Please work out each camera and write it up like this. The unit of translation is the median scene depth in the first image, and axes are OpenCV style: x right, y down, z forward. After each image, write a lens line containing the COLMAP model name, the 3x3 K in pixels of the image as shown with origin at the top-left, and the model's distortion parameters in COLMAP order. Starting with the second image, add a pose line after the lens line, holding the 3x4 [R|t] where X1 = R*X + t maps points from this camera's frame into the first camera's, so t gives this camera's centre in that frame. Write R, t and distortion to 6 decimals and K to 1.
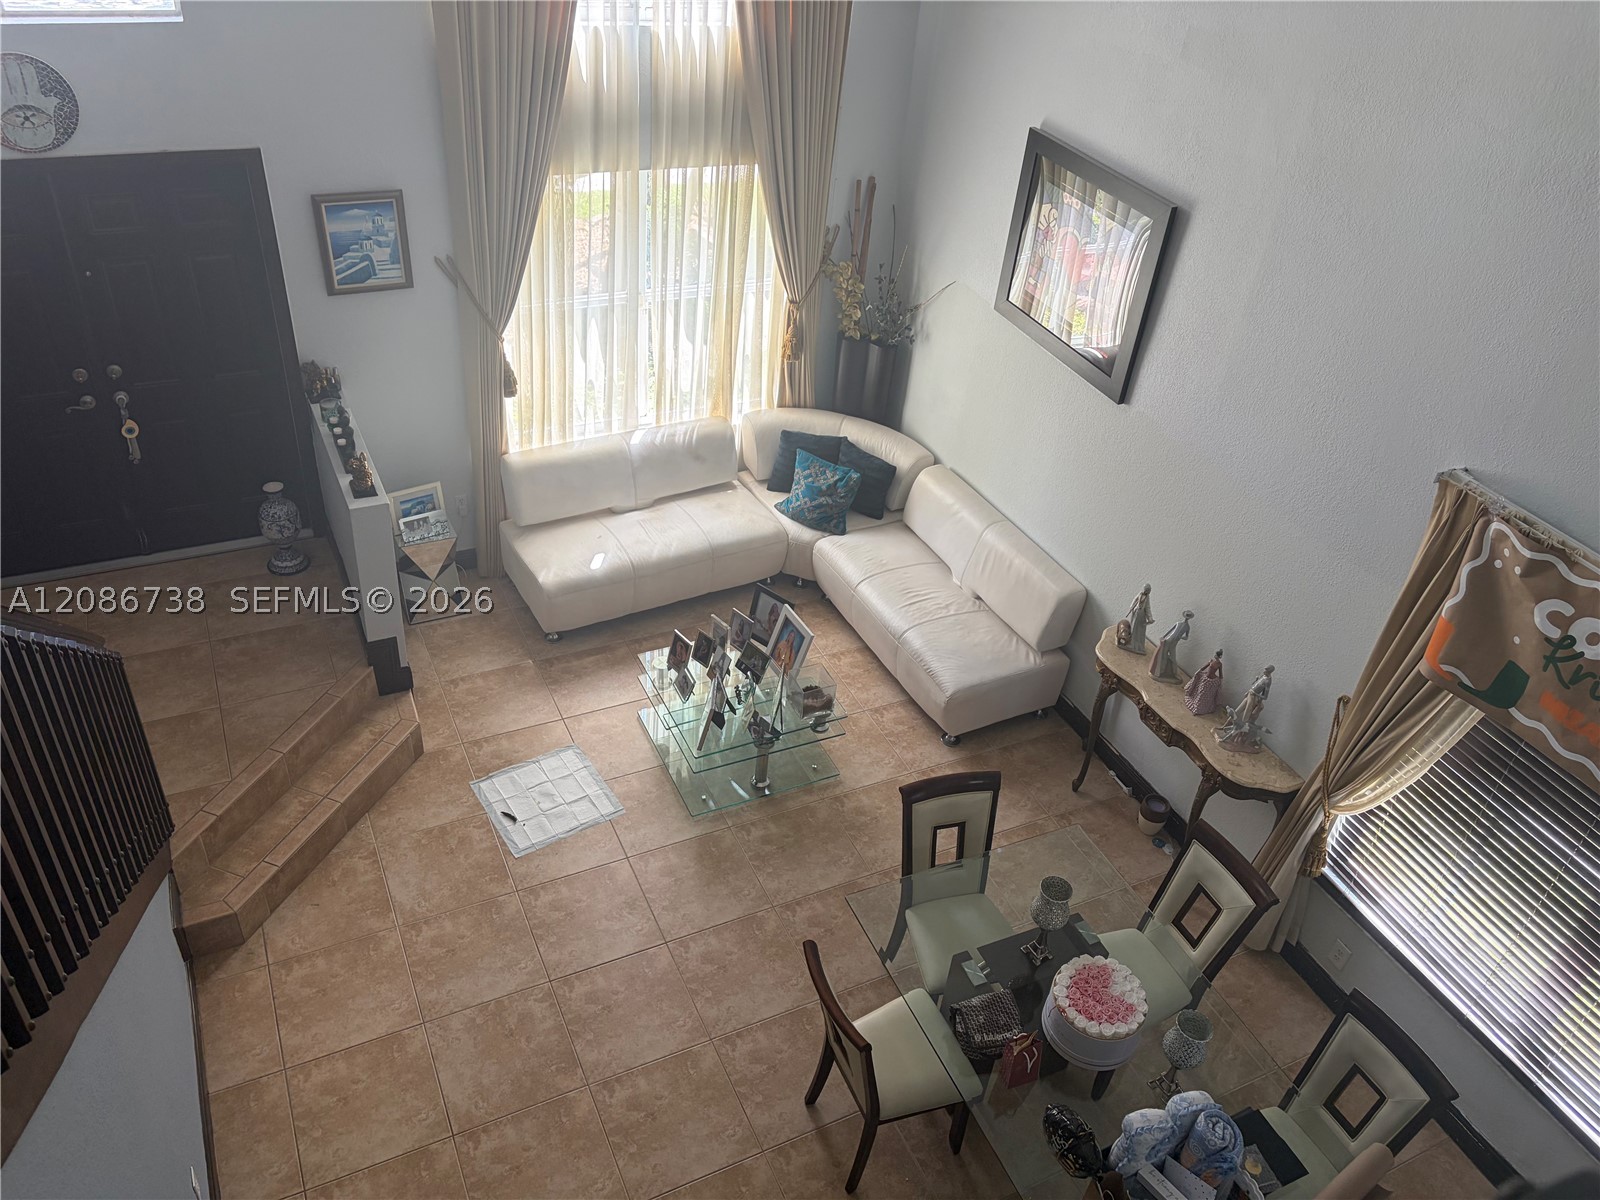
lens RADIAL K [[1209.2, 0, 800.0], [0, 1209.2, 600.0], [0, 0, 1]] dist [0.045915, -0.042309]
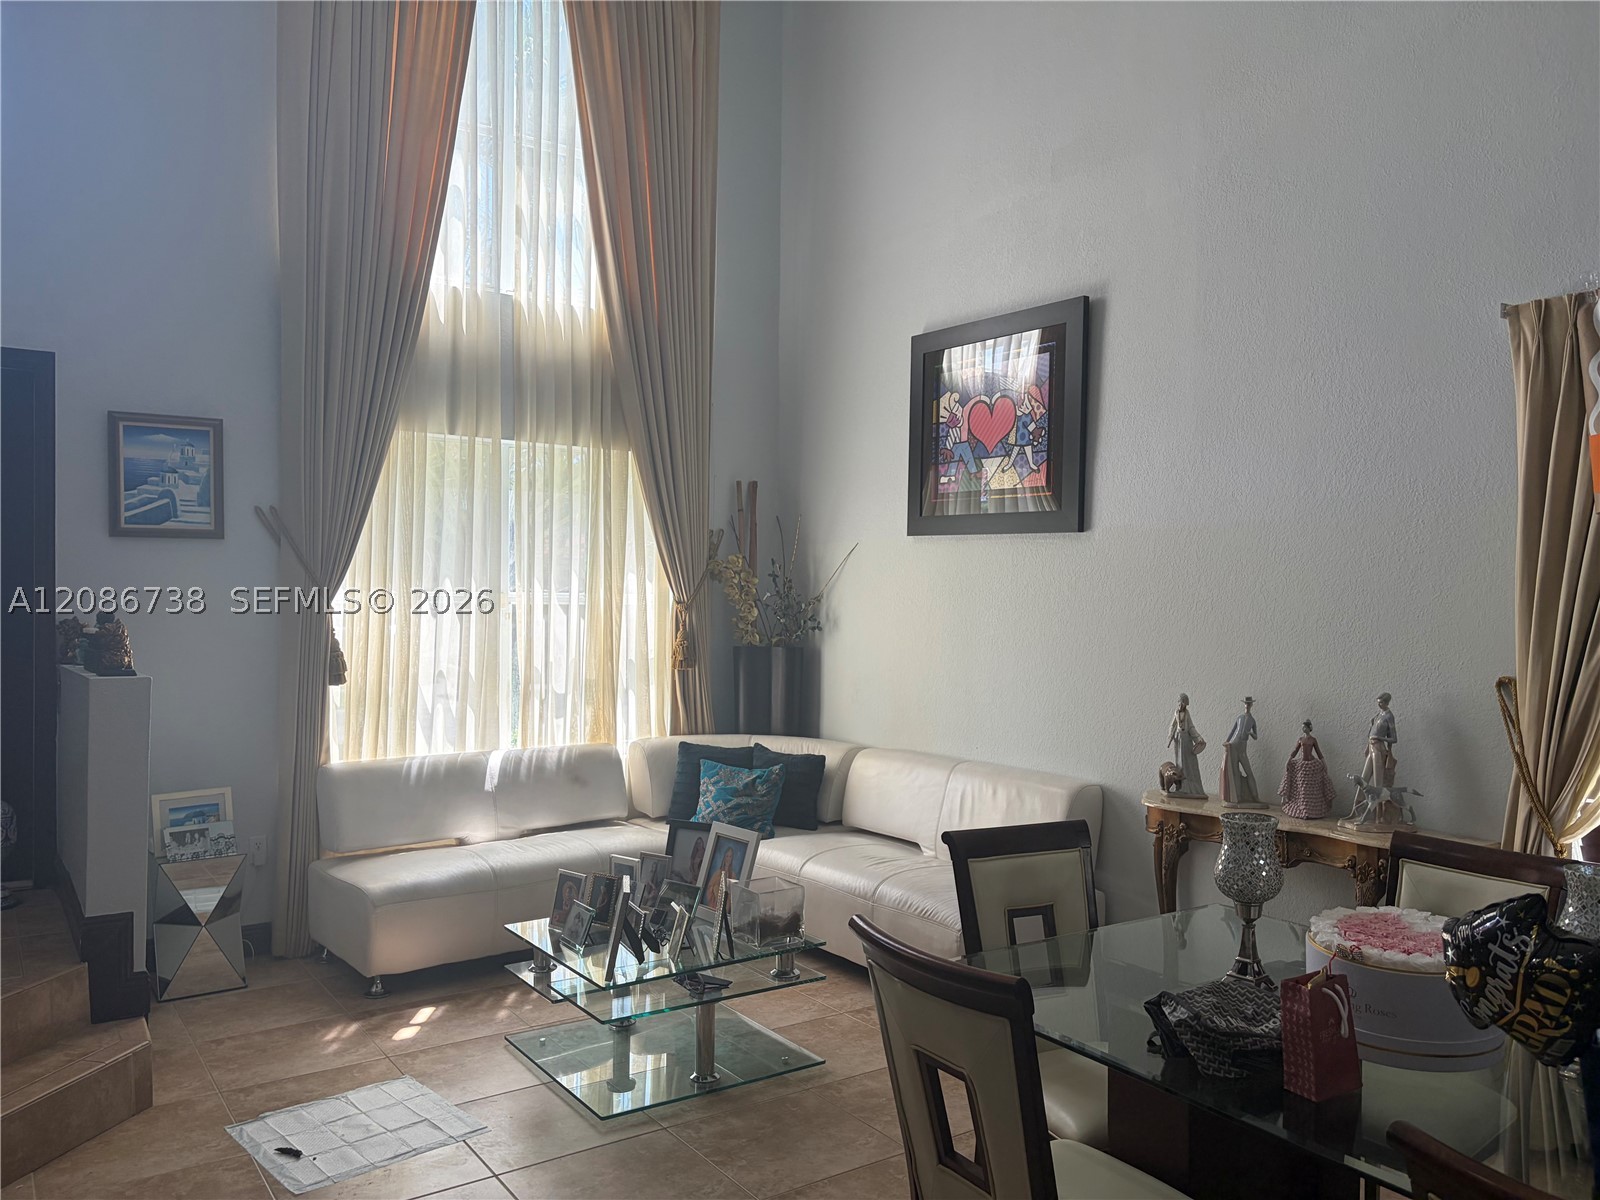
lens RADIAL K [[1211.4, 0, 804.3], [0, 1211.4, 620.8], [0, 0, 1]] dist [0.059171, -0.078957]
pose [[0.985579, -0.078756, 0.149772, -0.054529], [0.149855, 0.817328, -0.556343, 0.295803], [-0.078598, 0.570764, 0.817344, 0.306166]]
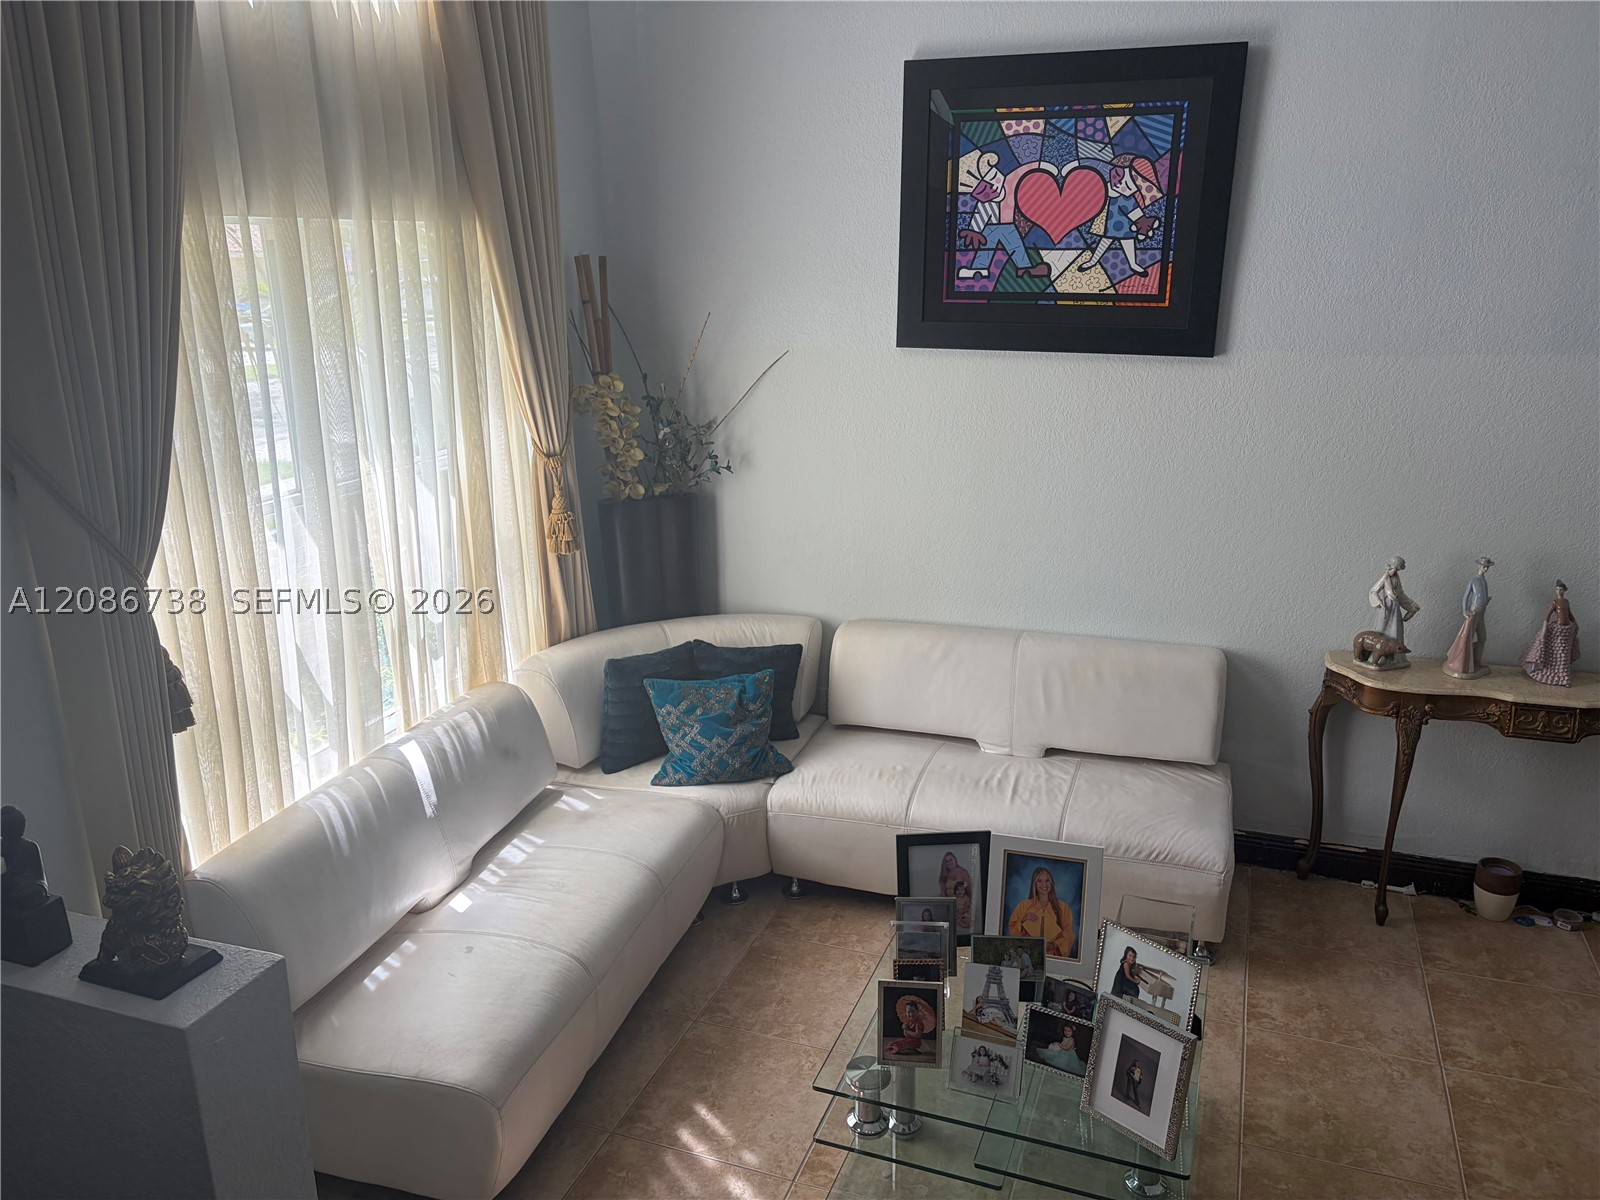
lens RADIAL K [[1220.9, 0, 795.9], [0, 1220.9, 619.5], [0, 0, 1]] dist [0.001598, -0.003289]
pose [[0.721118, -0.296832, 0.626003, -0.347453], [0.470381, 0.873156, -0.127827, -0.045607], [-0.508655, 0.386638, 0.769273, 0.559035]]
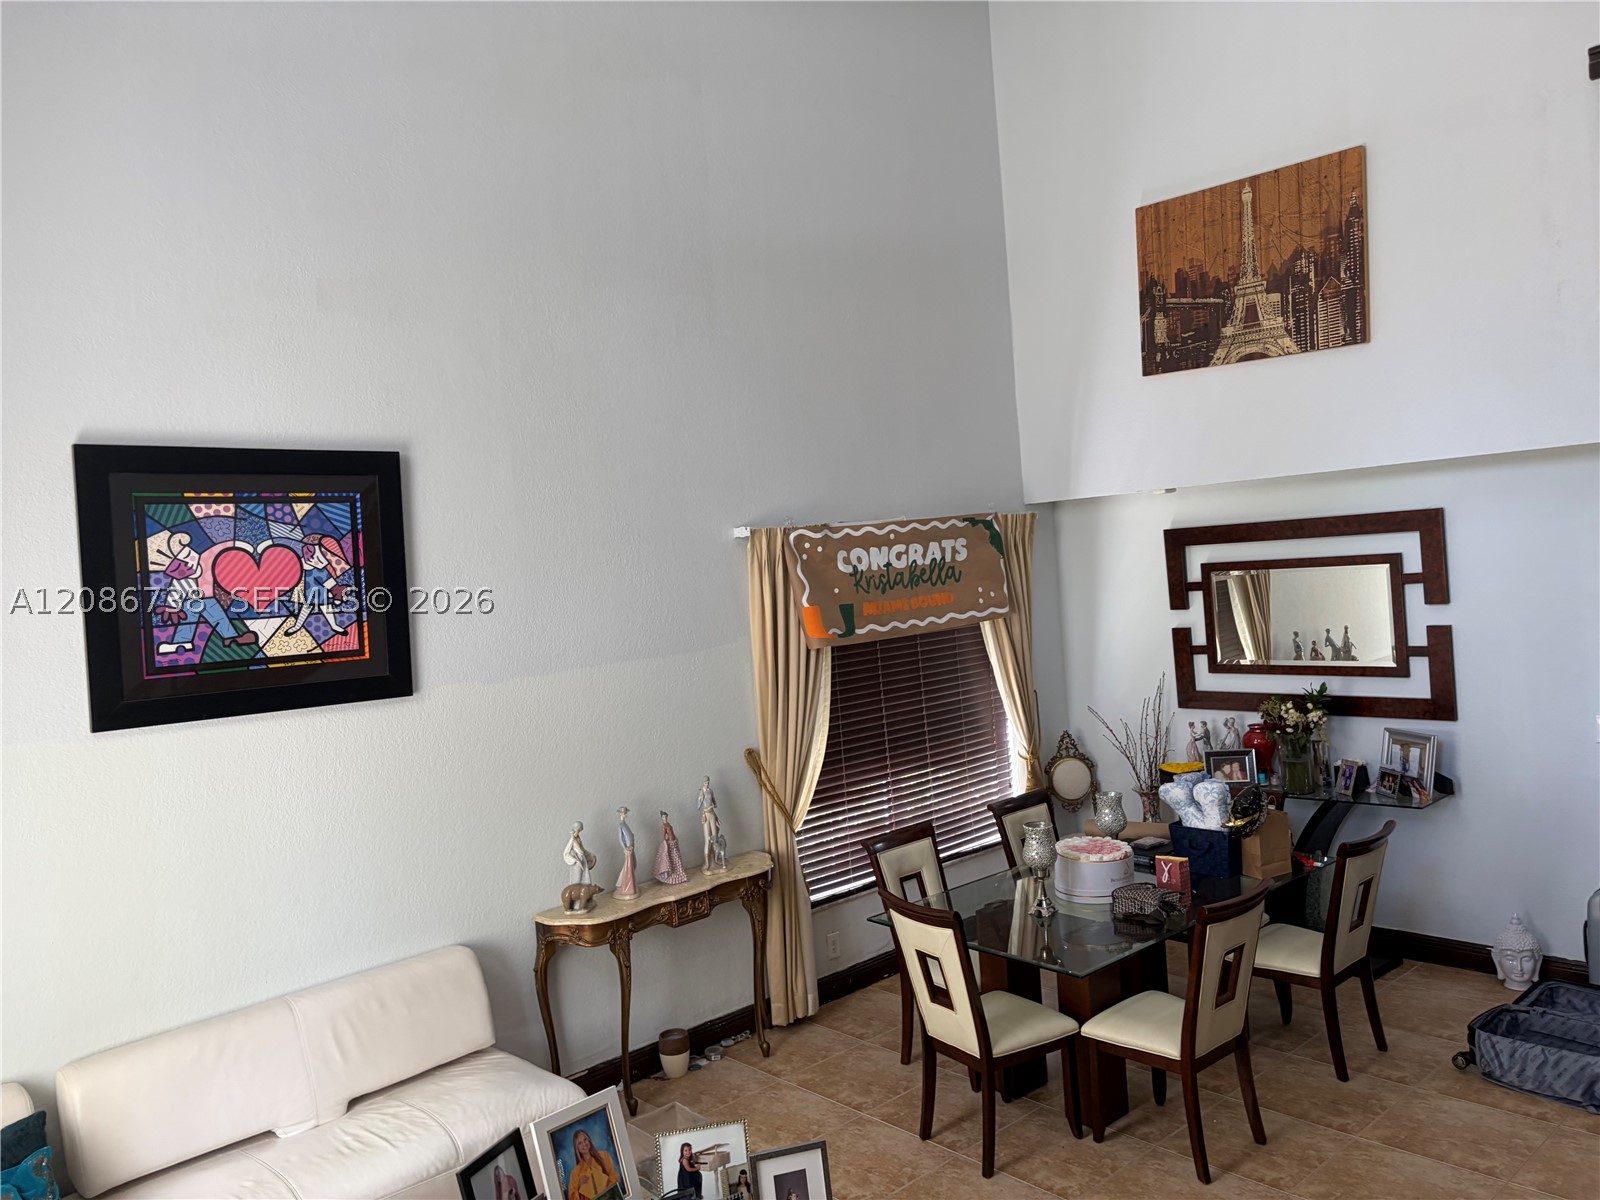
lens RADIAL K [[1214.4, 0, 826.5], [0, 1214.4, 593.6], [0, 0, 1]] dist [0.007627, 0.006618]
pose [[-0.304841, -0.094836, 0.947670, -0.522574], [0.599278, 0.754259, 0.268253, -0.232579], [-0.740228, 0.649692, -0.173096, 0.778543]]
